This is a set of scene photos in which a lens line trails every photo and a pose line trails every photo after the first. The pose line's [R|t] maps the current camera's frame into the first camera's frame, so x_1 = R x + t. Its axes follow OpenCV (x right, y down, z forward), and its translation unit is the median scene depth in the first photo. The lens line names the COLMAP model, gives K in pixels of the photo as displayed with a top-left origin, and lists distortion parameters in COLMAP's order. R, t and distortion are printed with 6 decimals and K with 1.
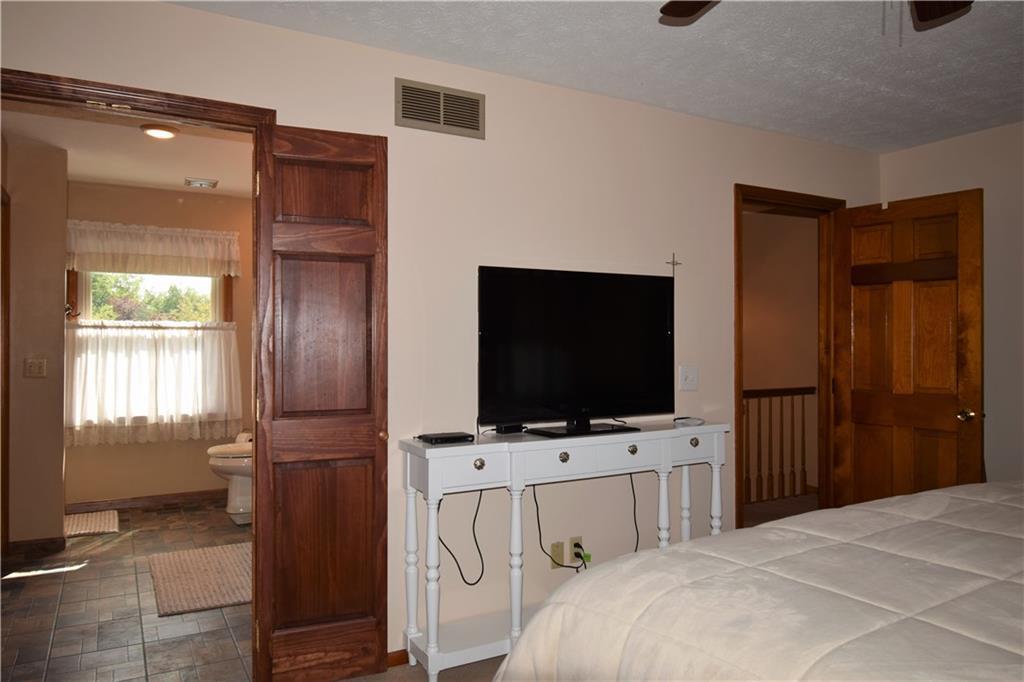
lens RADIAL K [[712.0, 0, 512.0], [0, 712.0, 341.0], [0, 0, 1]] dist [0.000006, -0.005266]
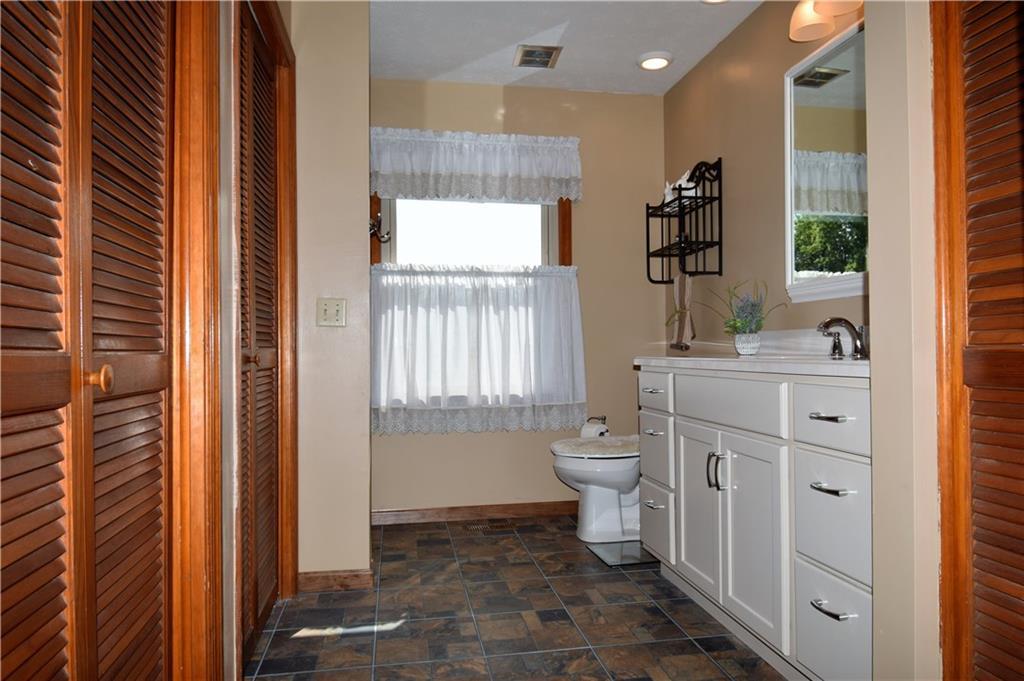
lens RADIAL K [[712.0, 0, 512.0], [0, 712.0, 340.5], [0, 0, 1]] dist [0.000006, -0.005266]
pose [[0.938169, -0.016359, -0.345790, -0.222611], [0.013053, 0.999844, -0.011886, 0.059828], [0.345931, 0.006638, 0.938237, 0.342857]]
